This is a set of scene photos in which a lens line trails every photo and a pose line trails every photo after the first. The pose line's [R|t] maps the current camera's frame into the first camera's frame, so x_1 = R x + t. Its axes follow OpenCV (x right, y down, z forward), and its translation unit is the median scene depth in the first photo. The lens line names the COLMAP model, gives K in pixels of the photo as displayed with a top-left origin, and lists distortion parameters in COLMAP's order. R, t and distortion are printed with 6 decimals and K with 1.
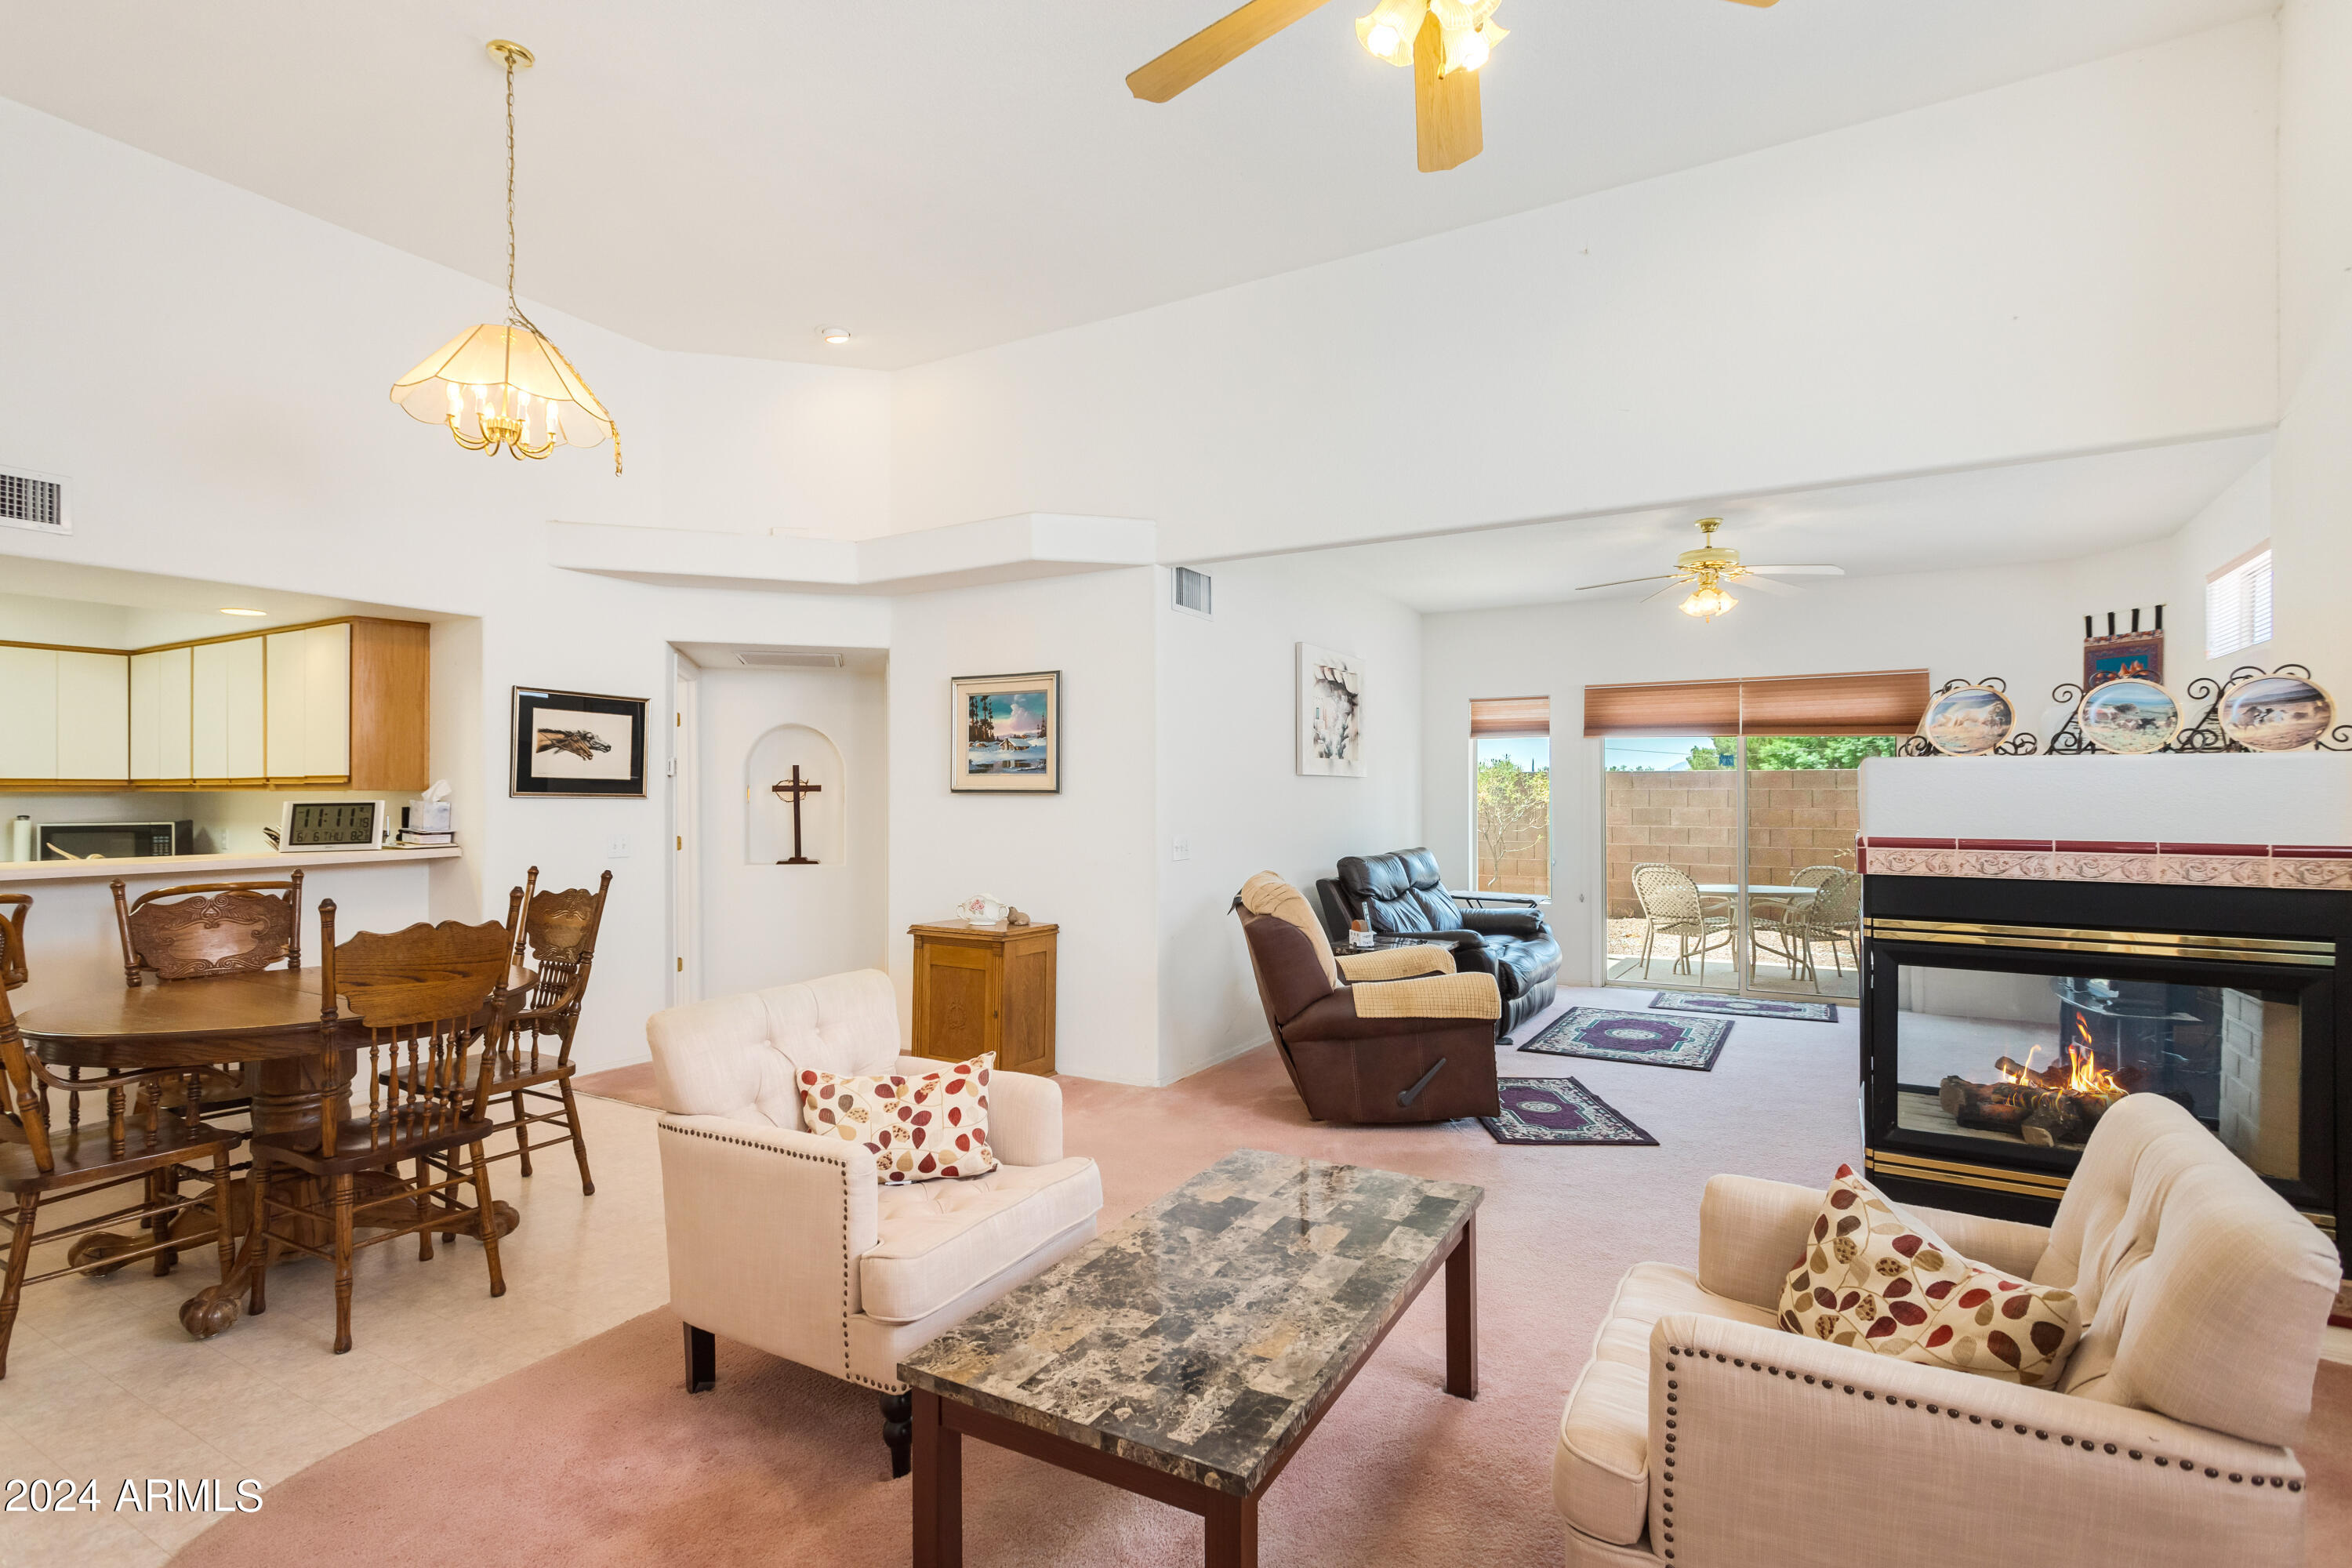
lens RADIAL K [[1132.8, 0, 1190.9], [0, 1132.8, 781.3], [0, 0, 1]] dist [0.000416, 0.002301]
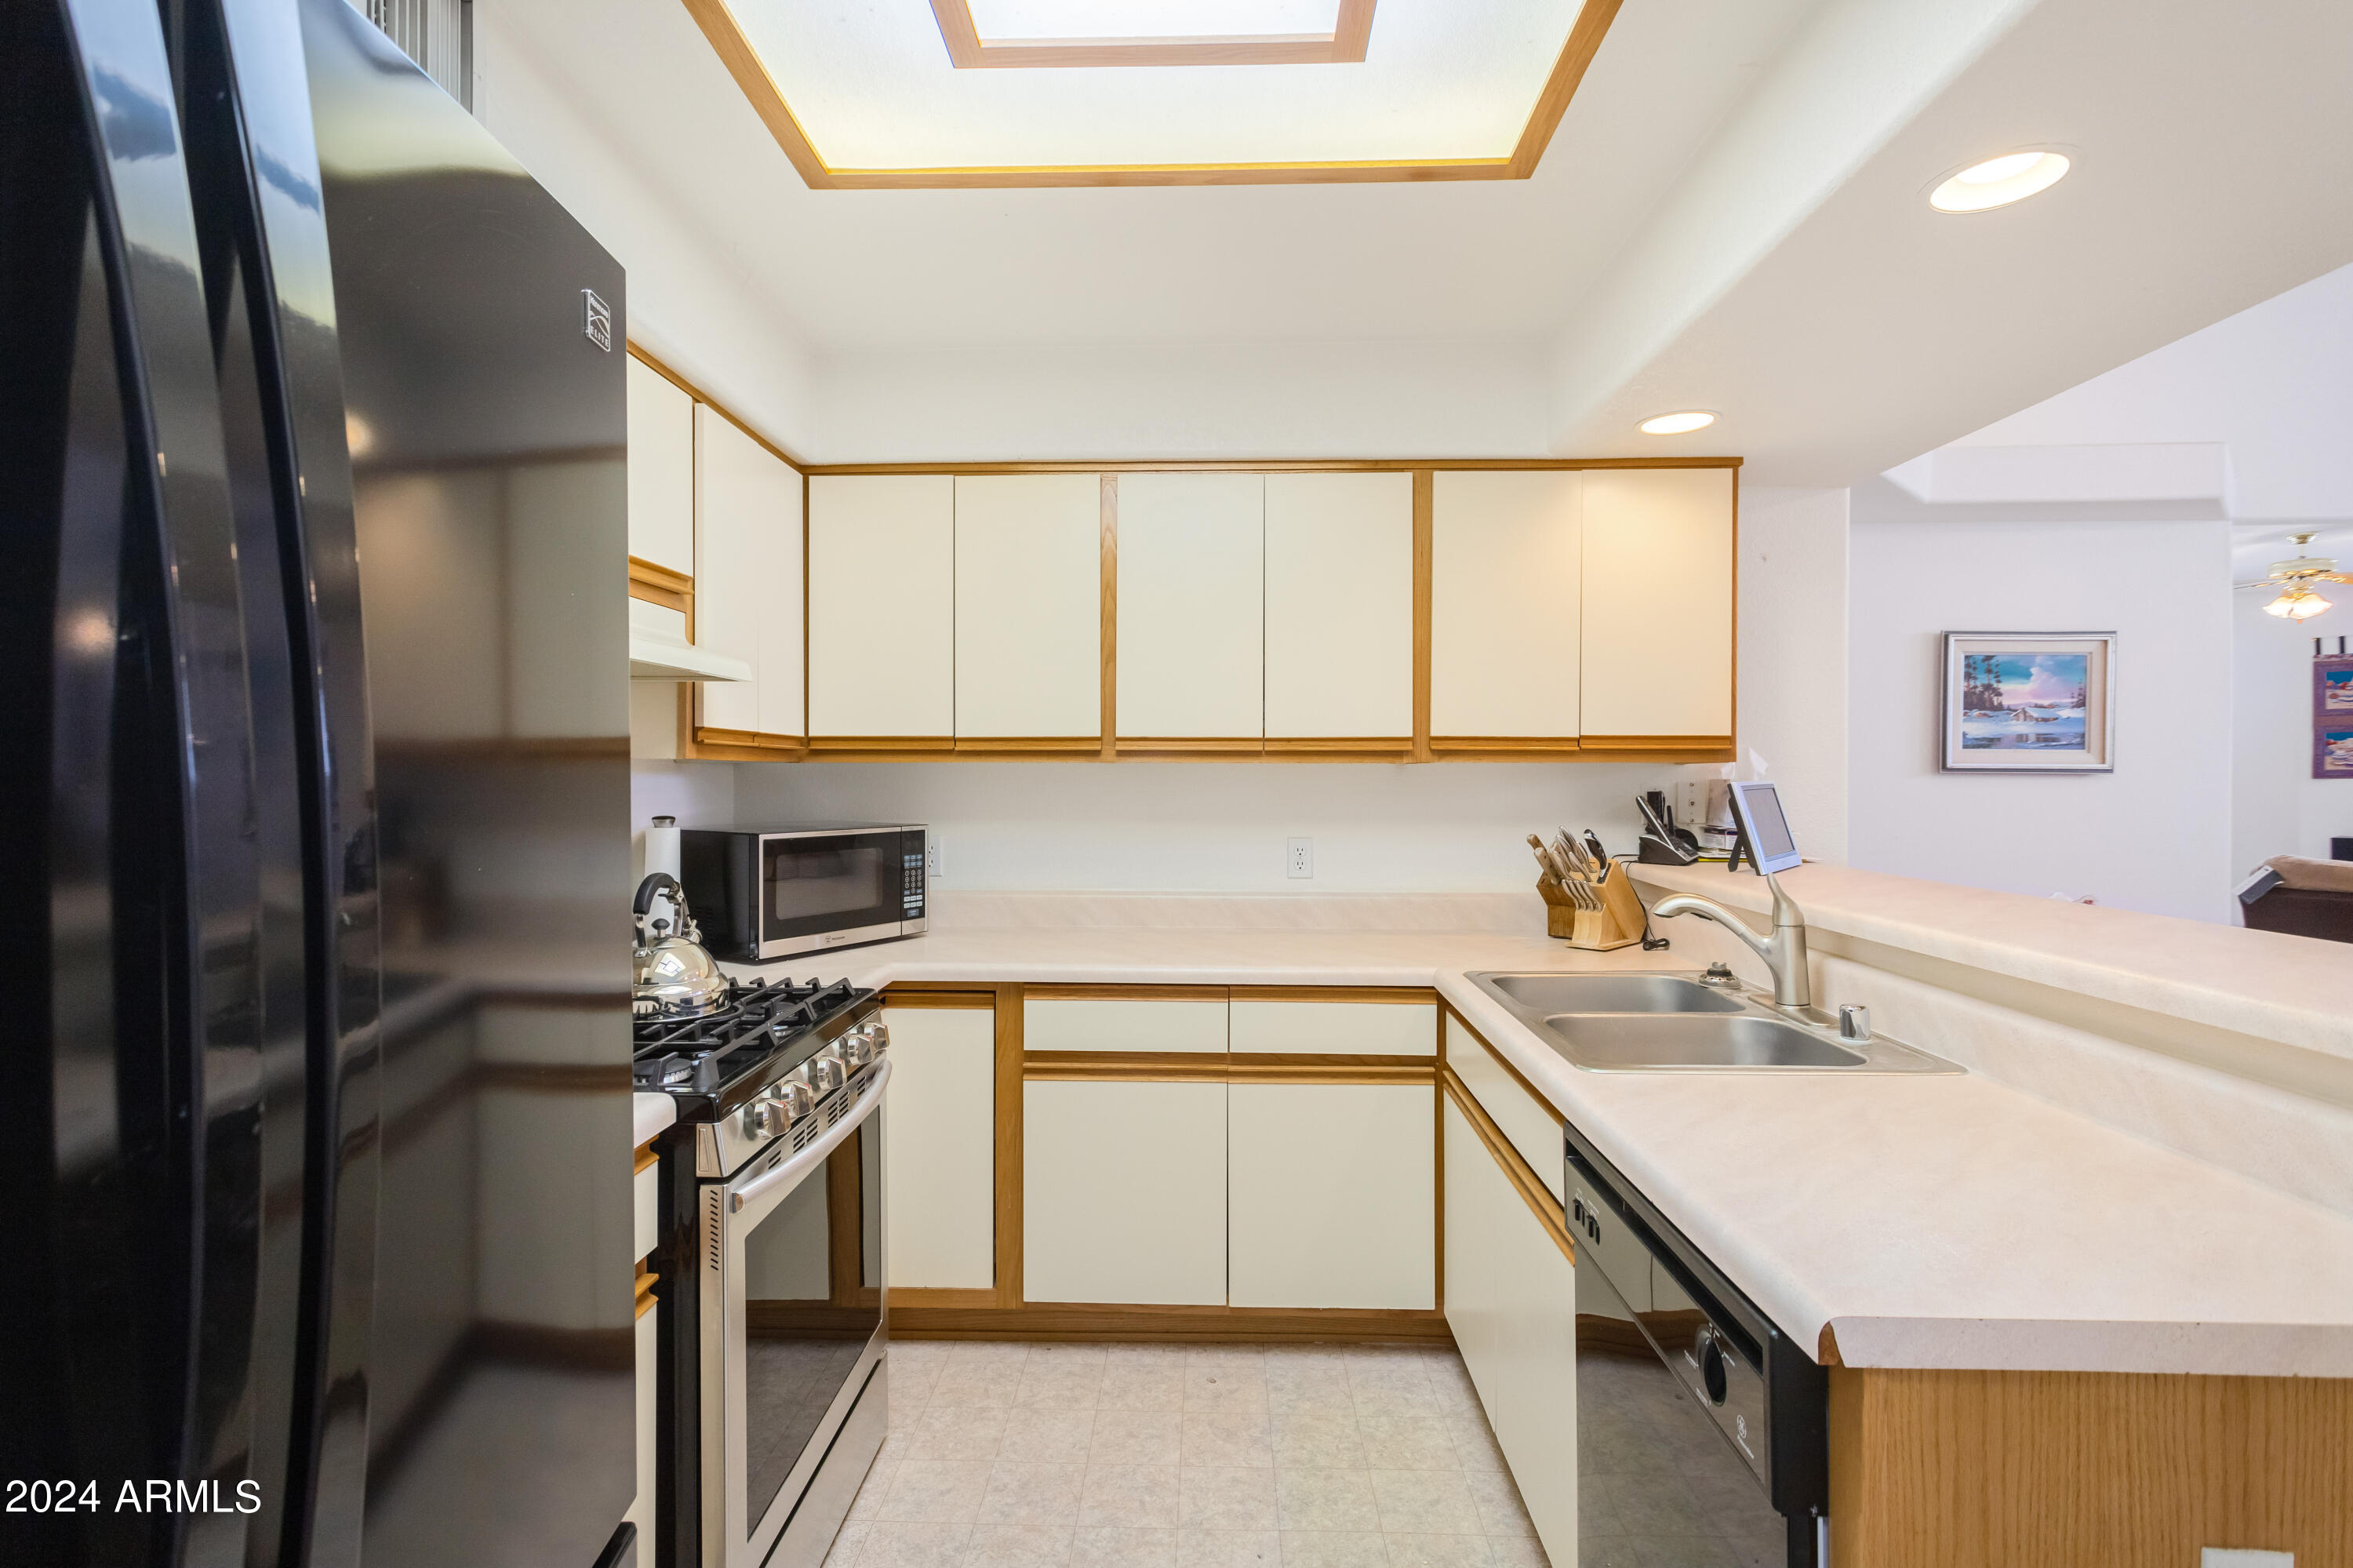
lens RADIAL K [[1133.3, 0, 1245.0], [0, 1133.3, 780.2], [0, 0, 1]] dist [0.000416, 0.002301]
pose [[0.879087, 0.000657, 0.476662, -1.072931], [-0.008635, 0.999857, 0.014547, 0.009017], [-0.476584, -0.016904, 0.878966, 0.532368]]
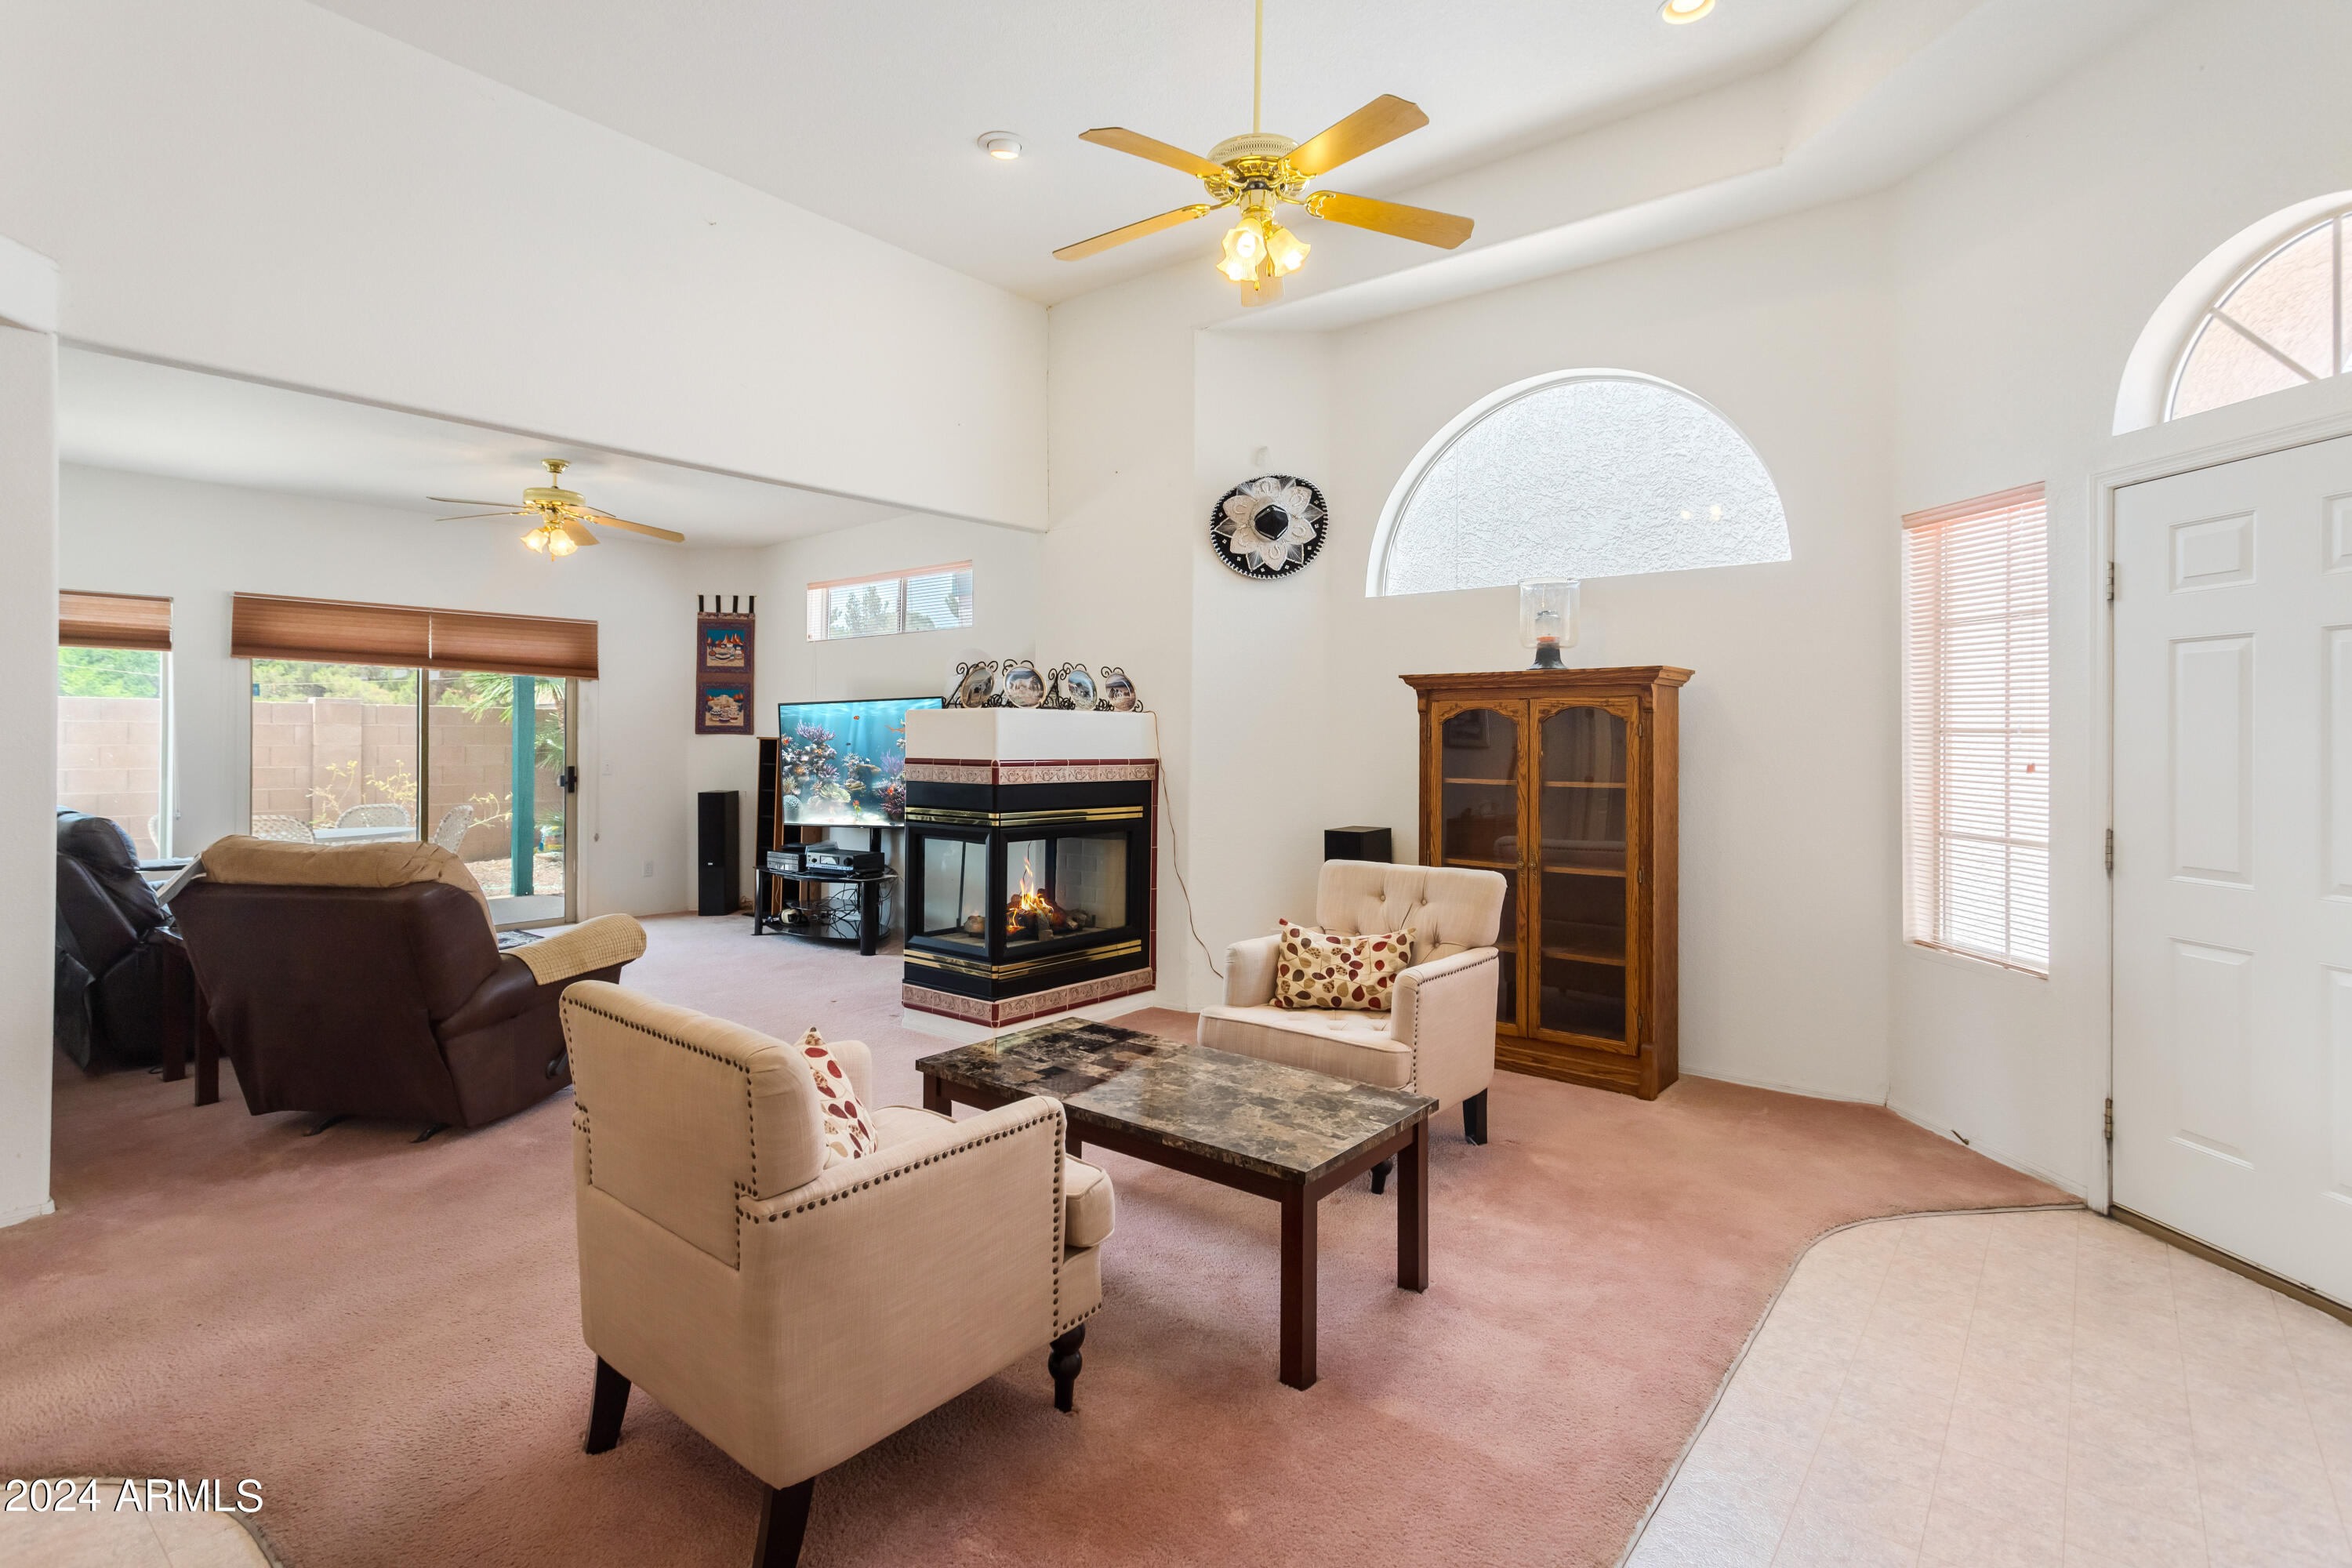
lens RADIAL K [[1132.8, 0, 1175.0], [0, 1132.8, 729.7], [0, 0, 1]] dist [0.000416, 0.002301]
pose [[0.164169, 0.008020, 0.986400, -0.483793], [-0.018351, 0.999819, -0.005075, 0.006717], [-0.986262, -0.017268, 0.164286, 0.294156]]
